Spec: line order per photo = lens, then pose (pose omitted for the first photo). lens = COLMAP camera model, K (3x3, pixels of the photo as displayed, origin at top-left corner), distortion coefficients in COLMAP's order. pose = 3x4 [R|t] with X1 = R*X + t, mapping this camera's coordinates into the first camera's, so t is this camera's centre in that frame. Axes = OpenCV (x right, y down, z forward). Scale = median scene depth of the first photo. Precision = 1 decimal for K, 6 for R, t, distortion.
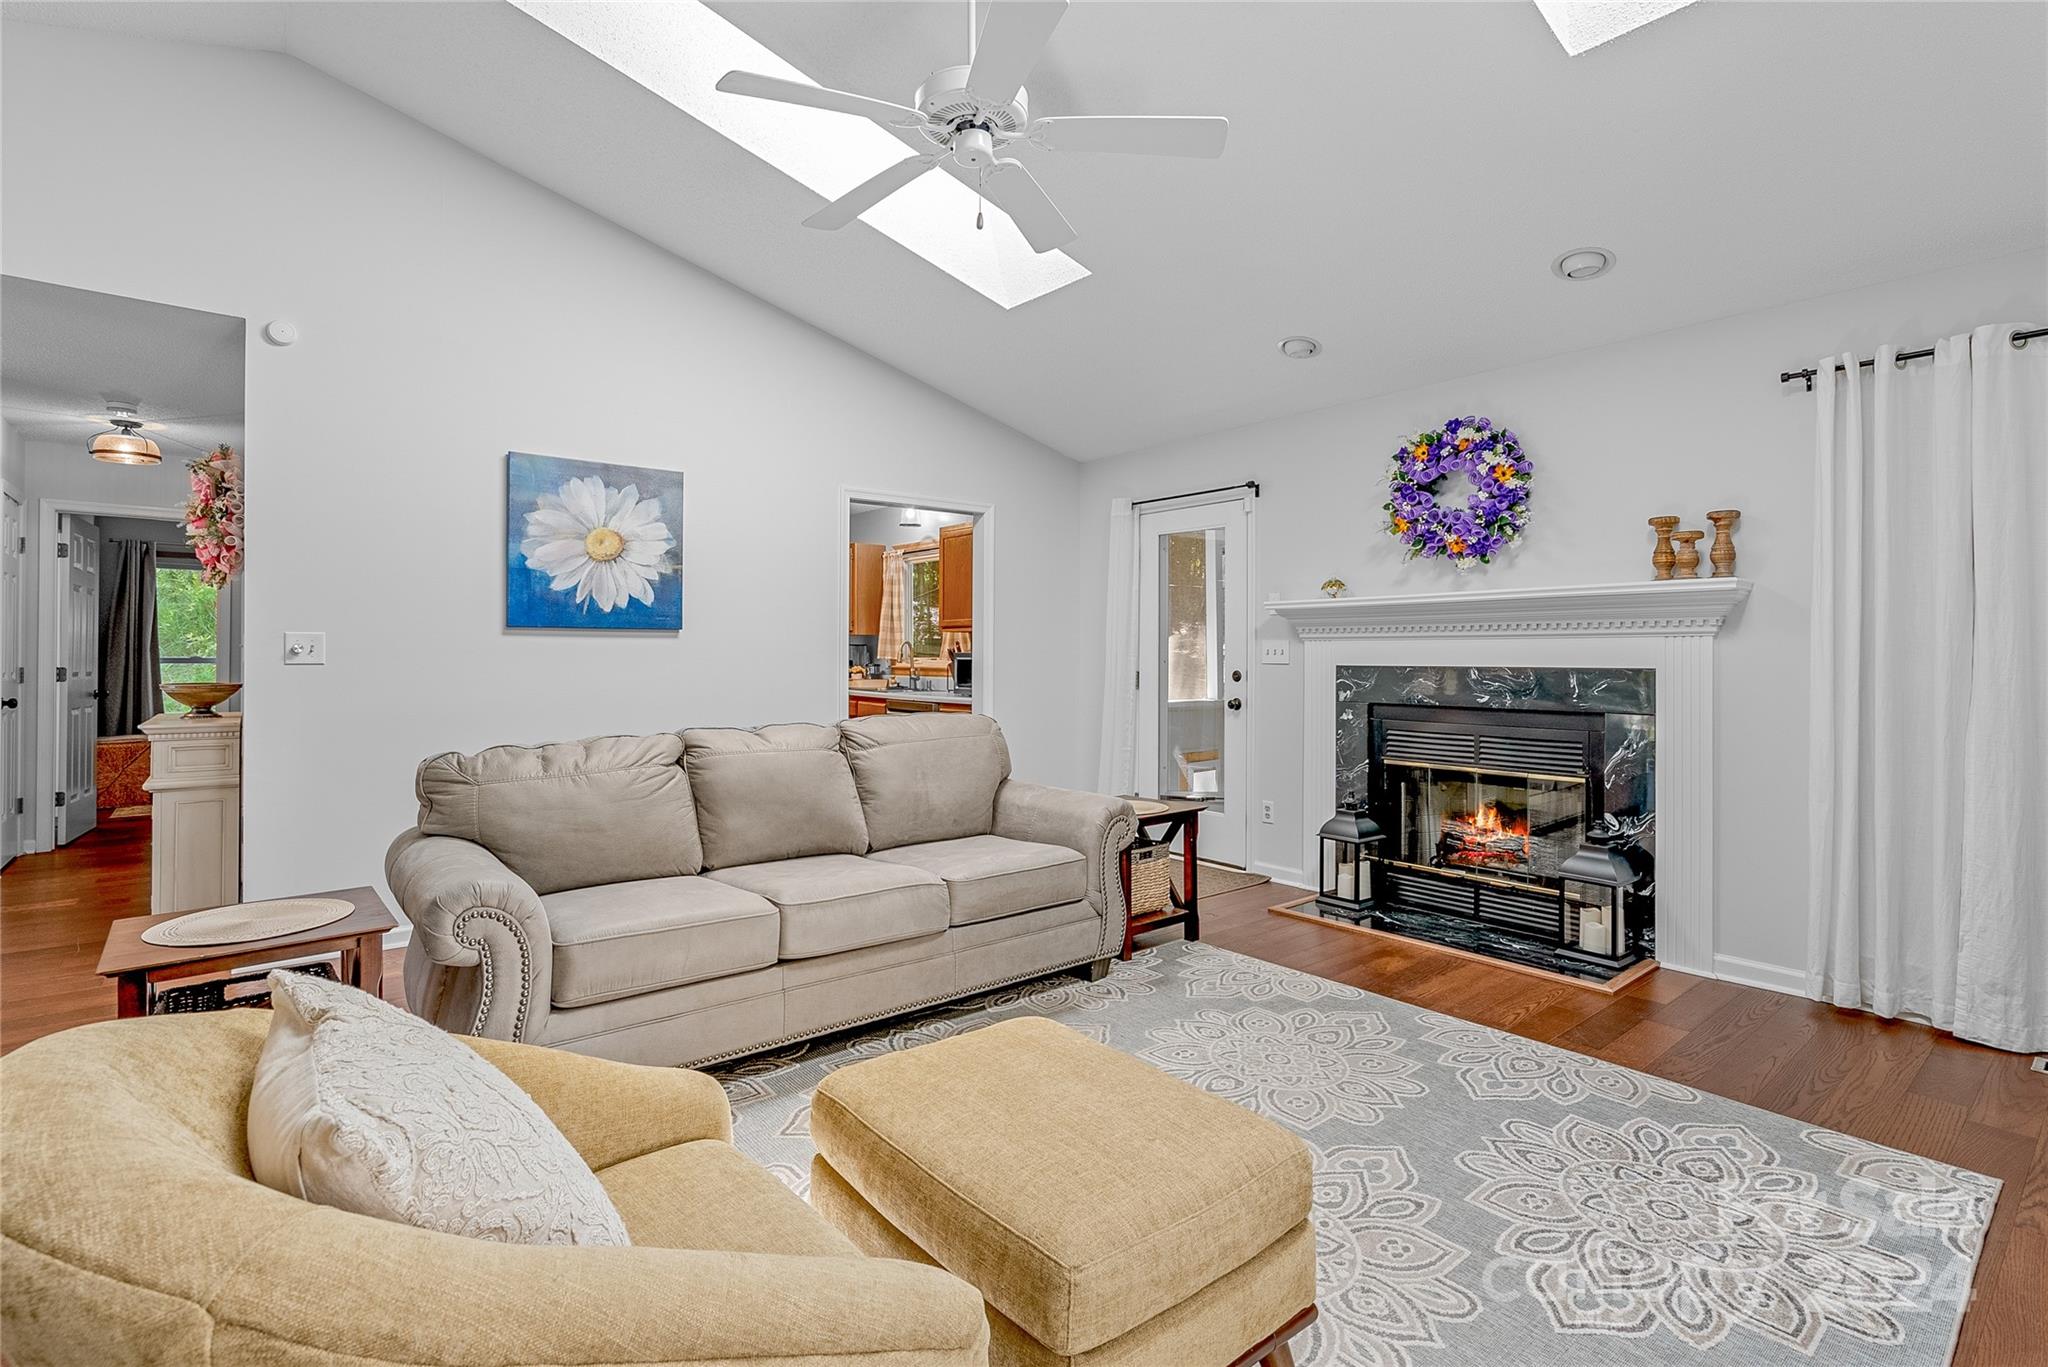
lens RADIAL K [[958.2, 0, 1016.2], [0, 958.2, 653.3], [0, 0, 1]] dist [-0.003836, 0.003759]
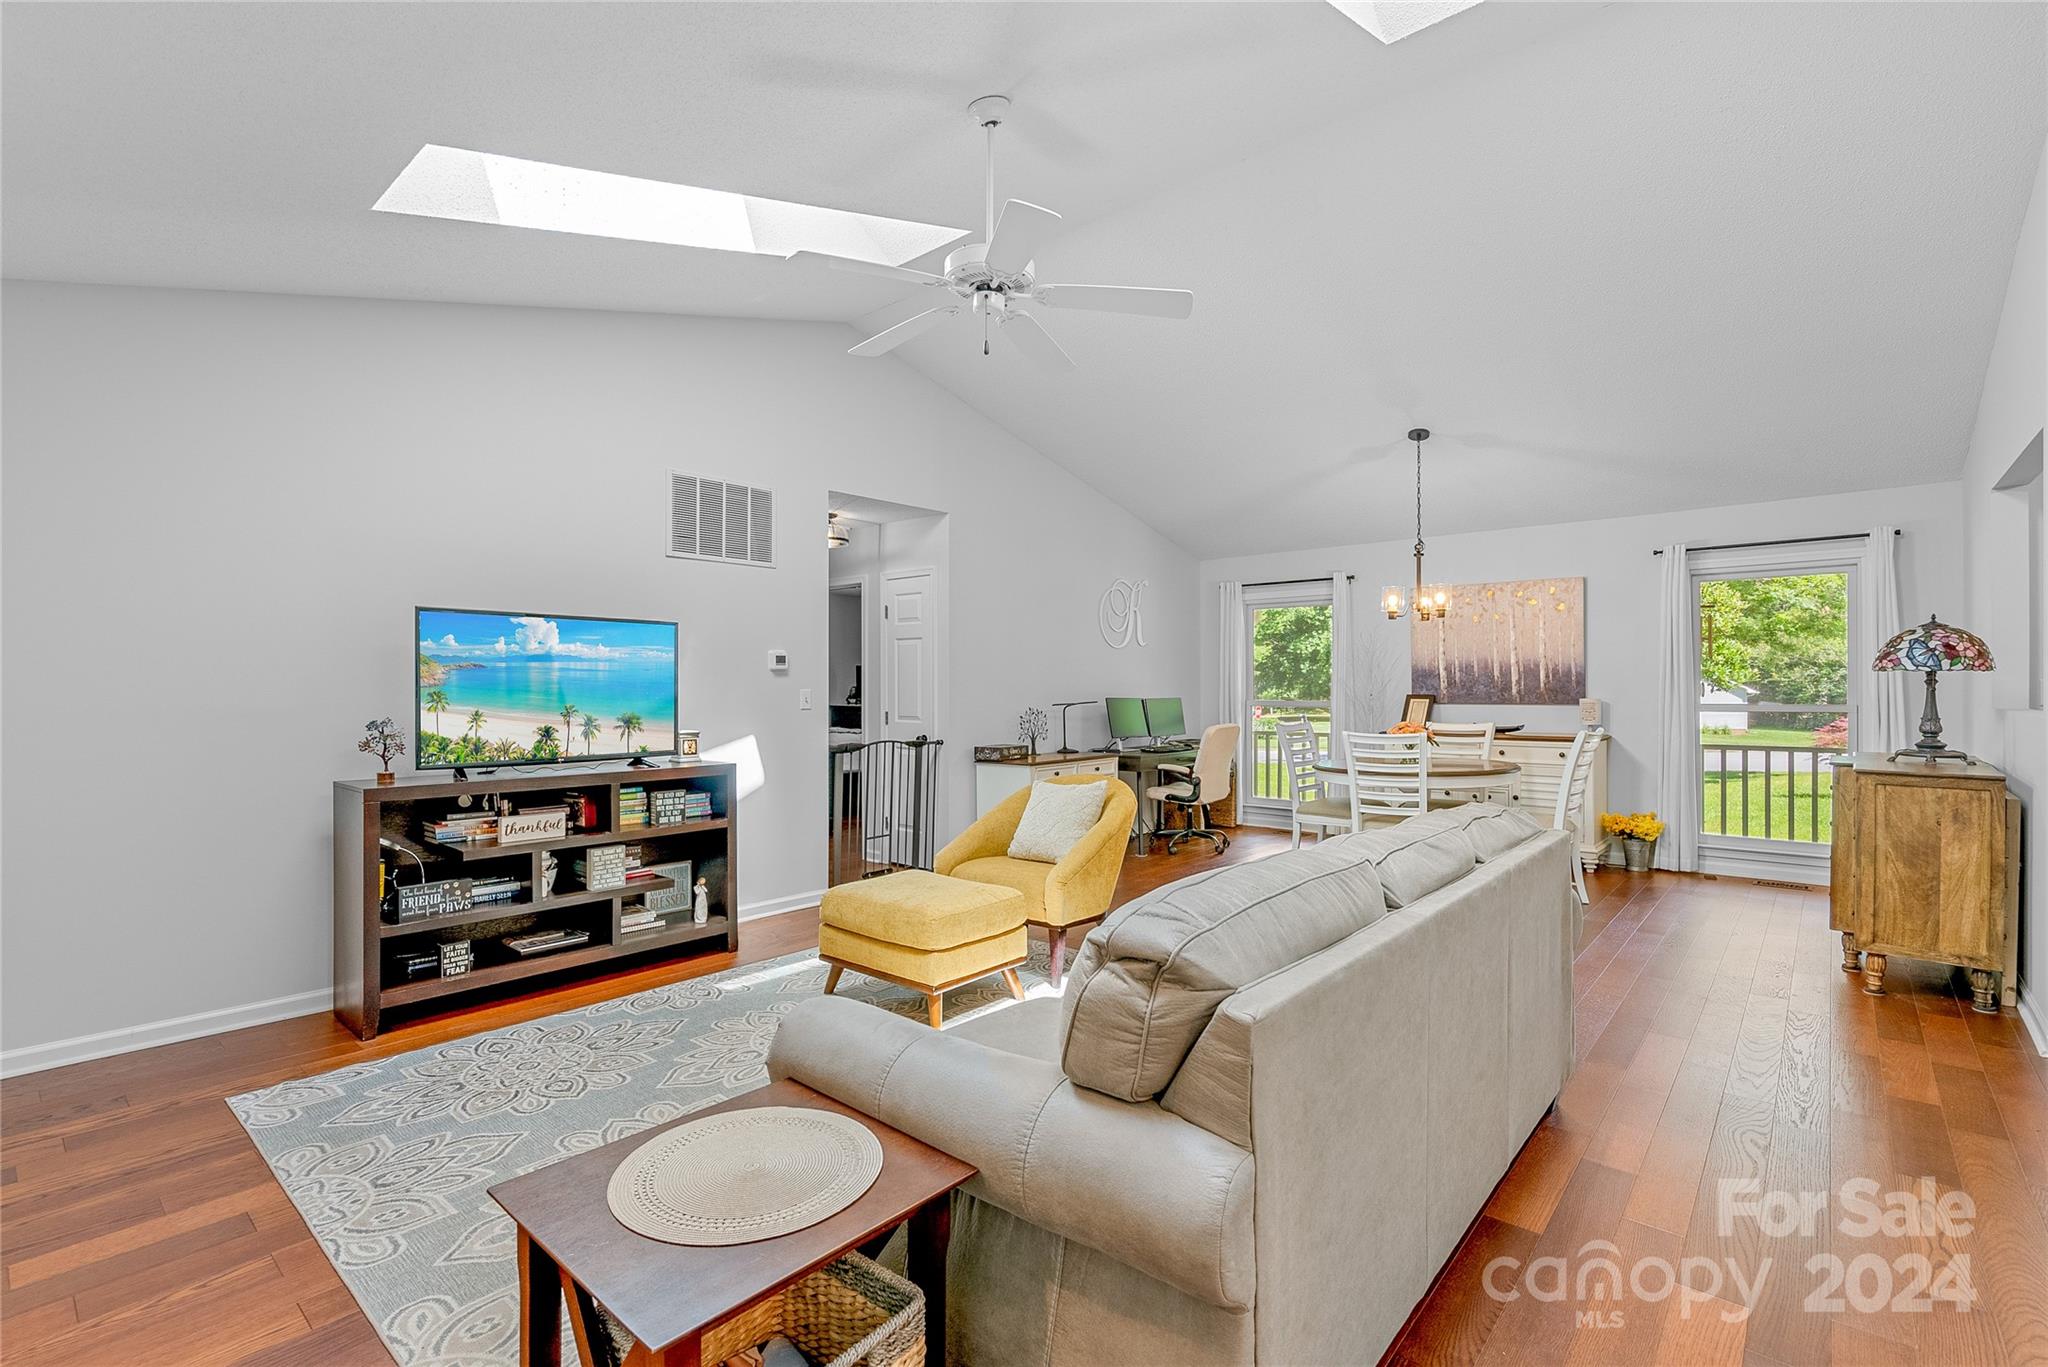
lens RADIAL K [[927.4, 0, 1040.4], [0, 927.4, 695.2], [0, 0, 1]] dist [-0.000355, 0.000267]
pose [[-0.984411, 0.001977, -0.175871, 0.057857], [0.000787, 0.999976, 0.006835, -0.017228], [0.175880, 0.006590, -0.984390, 1.302245]]
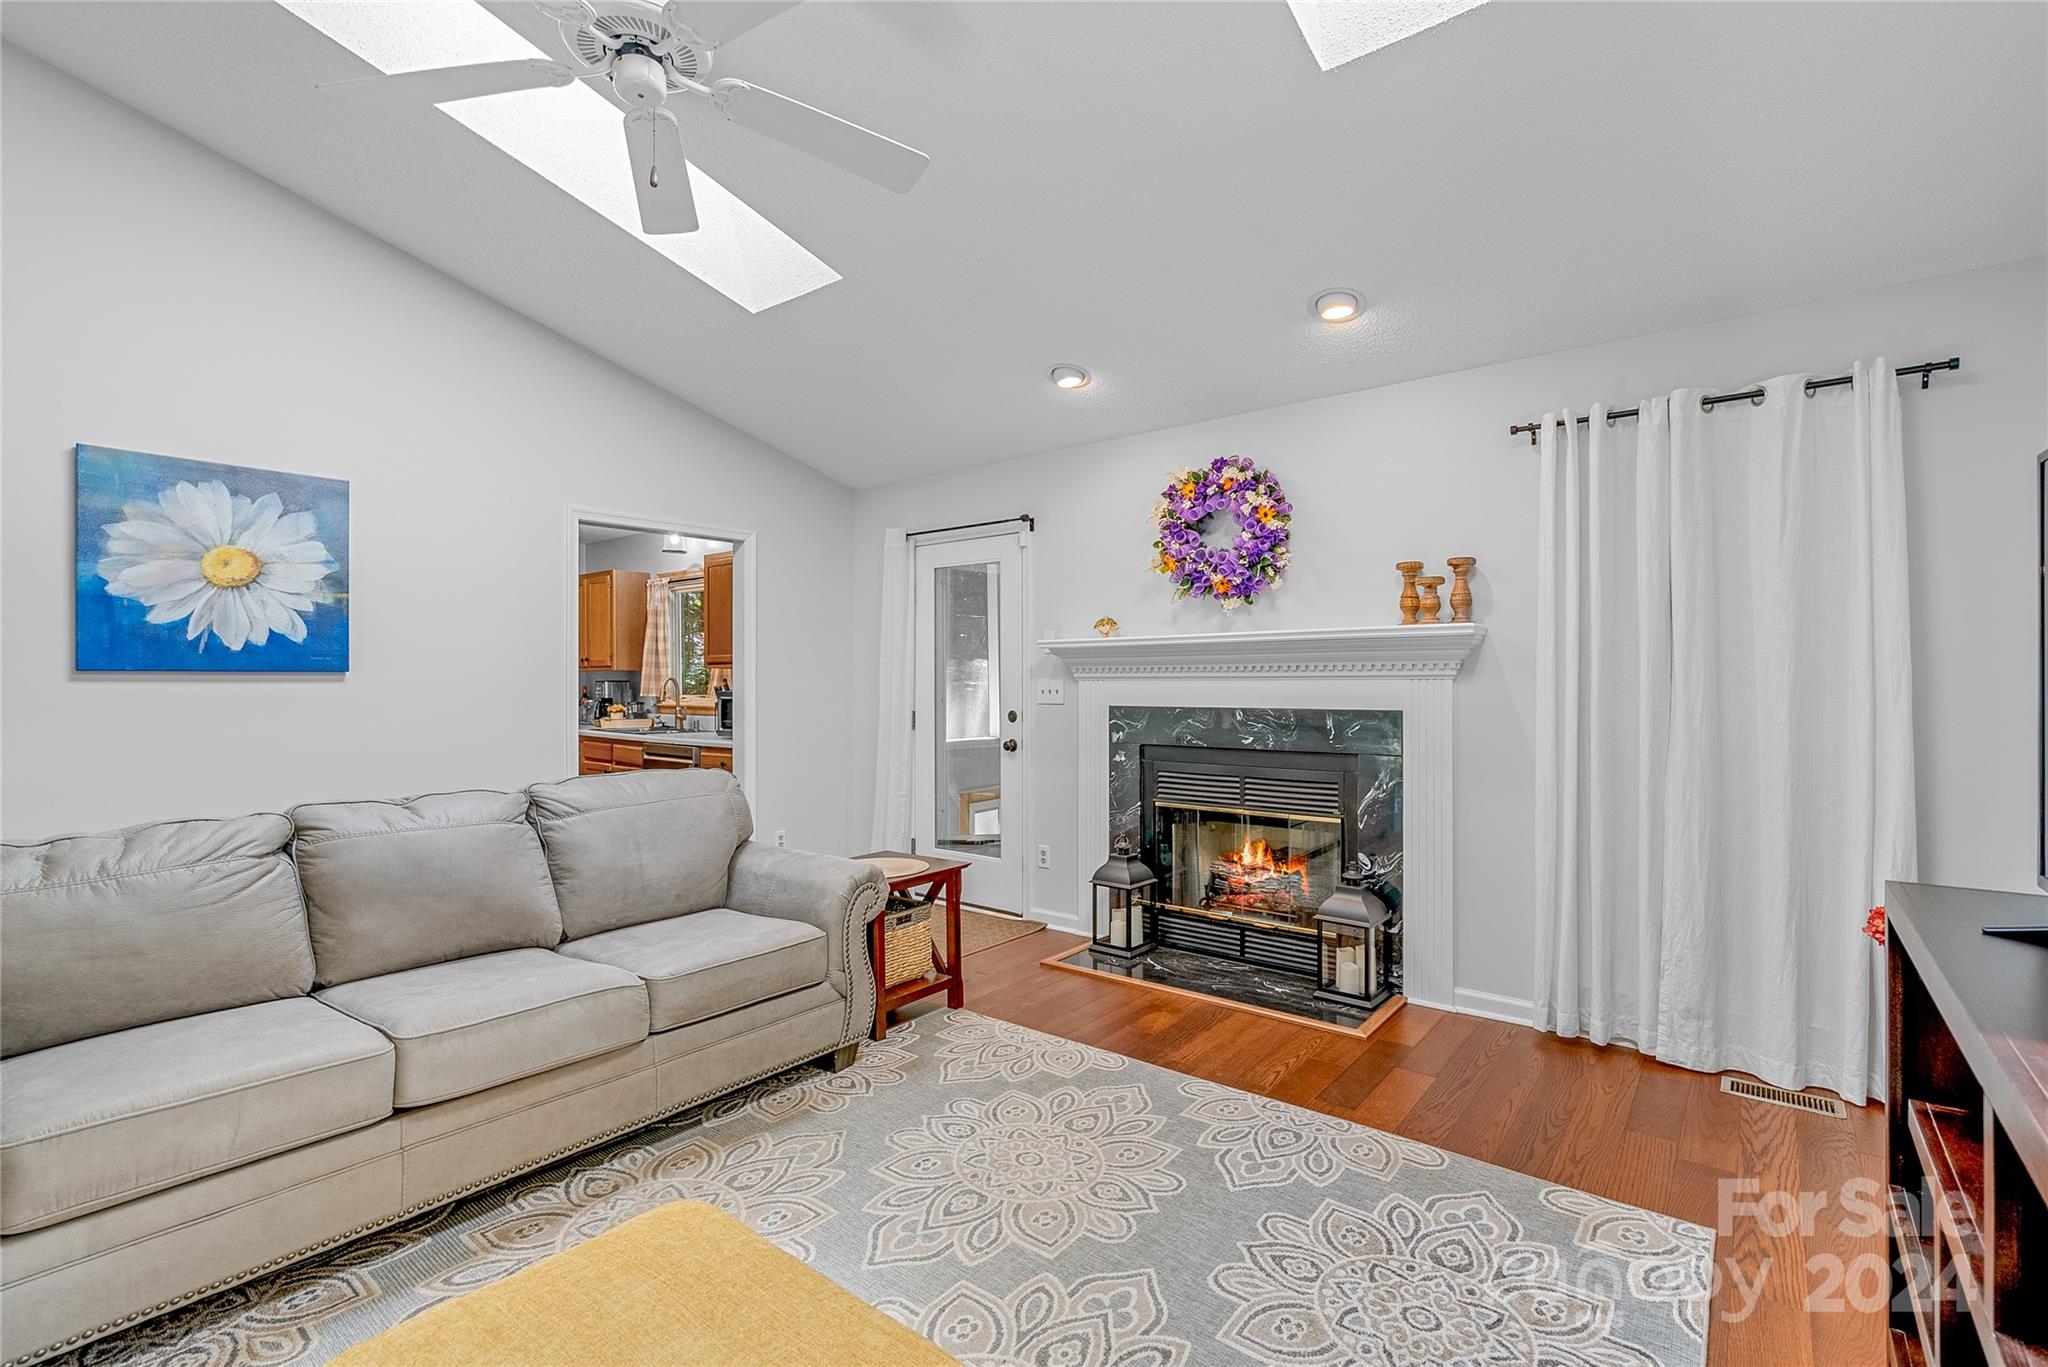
lens RADIAL K [[927.1, 0, 1029.0], [0, 927.1, 683.3], [0, 0, 1]] dist [-0.000846, 0.001322]
pose [[0.977793, -0.005284, 0.209506, 0.063522], [0.004485, 0.999981, 0.004292, -0.016895], [-0.209525, -0.003257, 0.977798, 0.104263]]
